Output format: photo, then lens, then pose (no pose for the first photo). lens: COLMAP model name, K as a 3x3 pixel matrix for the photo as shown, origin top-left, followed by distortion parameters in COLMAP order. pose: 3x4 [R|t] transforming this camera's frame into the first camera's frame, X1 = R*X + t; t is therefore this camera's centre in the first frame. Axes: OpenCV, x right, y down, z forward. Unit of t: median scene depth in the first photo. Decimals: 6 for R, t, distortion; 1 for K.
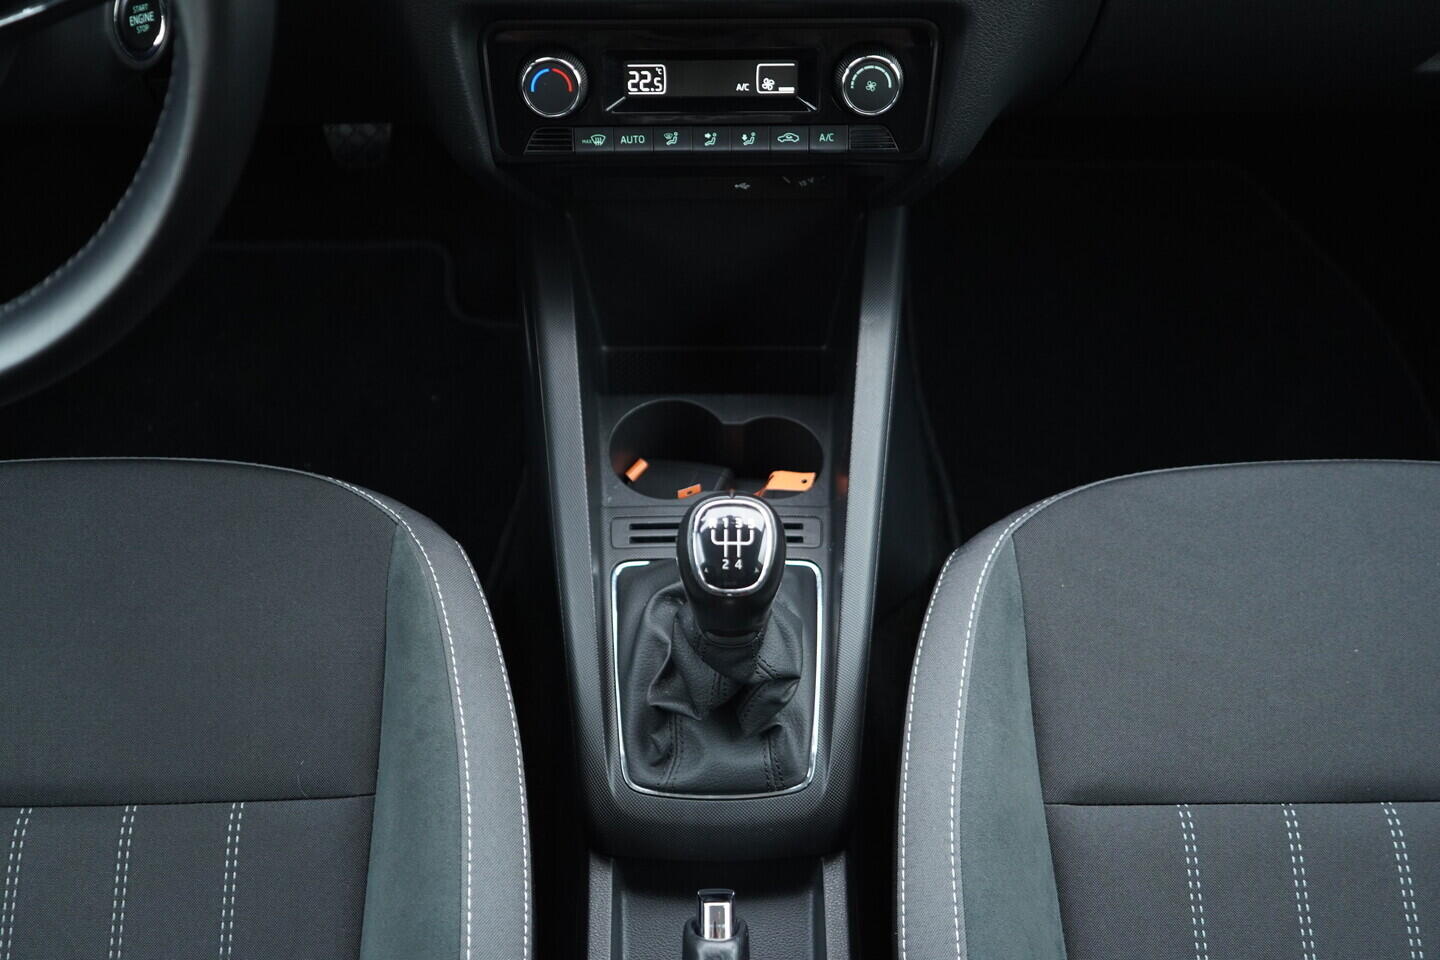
lens RADIAL K [[1487.9, 0, 720.0], [0, 1487.9, 480.0], [0, 0, 1]] dist [-0.002569, 0.032357]
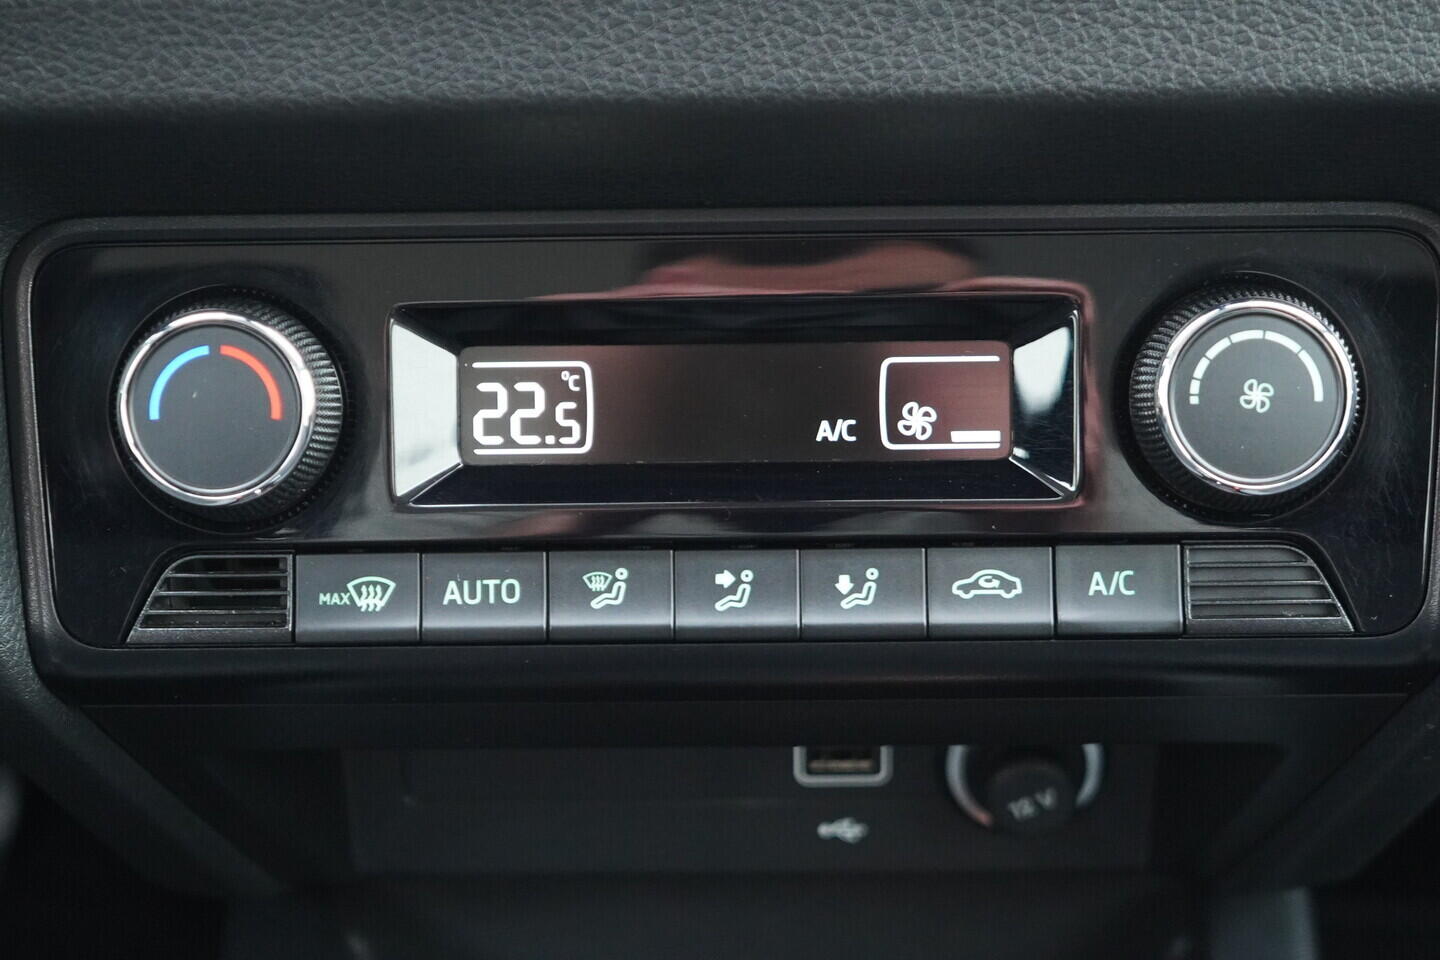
lens RADIAL K [[2358.9, 0, 720.0], [0, 2358.9, 480.0], [0, 0, 1]] dist [-0.005865, 0.051851]
pose [[0.999382, -0.007006, -0.034435, 0.007837], [-0.008628, 0.900998, -0.433738, -0.037795], [0.034065, 0.433767, 0.900381, 0.554234]]
